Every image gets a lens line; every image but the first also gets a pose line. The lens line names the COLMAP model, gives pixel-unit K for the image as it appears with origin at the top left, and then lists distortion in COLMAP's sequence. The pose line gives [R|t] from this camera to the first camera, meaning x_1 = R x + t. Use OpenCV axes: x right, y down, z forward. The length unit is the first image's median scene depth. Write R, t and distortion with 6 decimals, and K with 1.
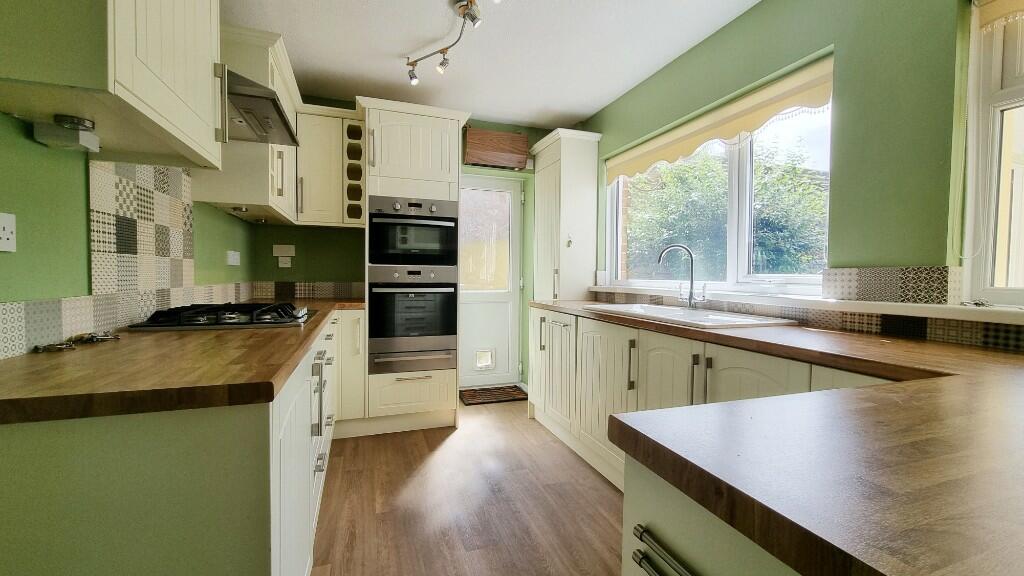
lens RADIAL K [[419.1, 0, 511.4], [0, 419.1, 290.4], [0, 0, 1]] dist [0.000608, -0.000599]
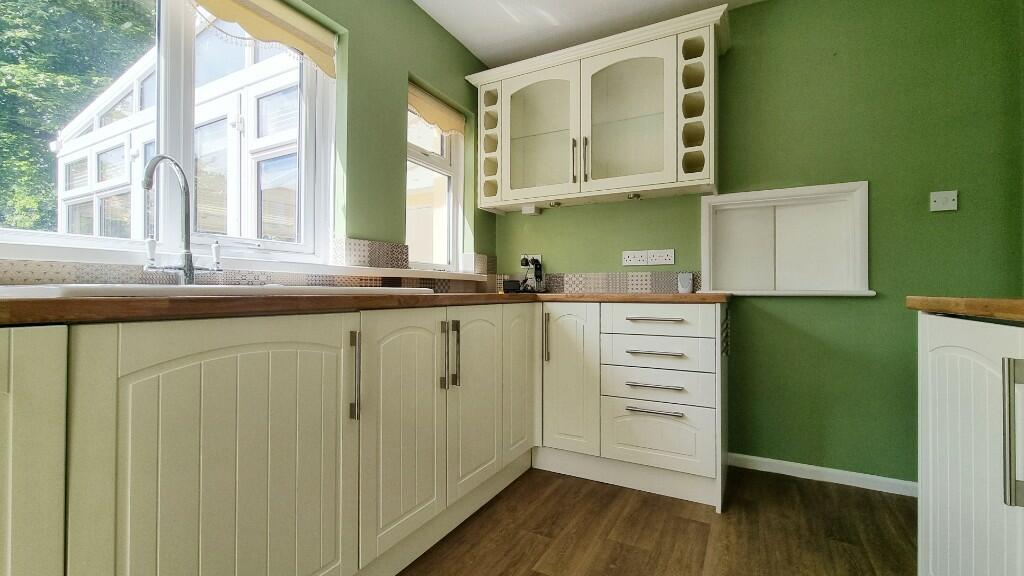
lens RADIAL K [[419.1, 0, 515.5], [0, 419.1, 287.4], [0, 0, 1]] dist [0.000608, -0.000599]
pose [[-0.670295, -0.031820, 0.741412, -0.374672], [-0.009741, 0.999371, 0.034085, 0.037044], [-0.742031, 0.015625, -0.670184, 1.497587]]
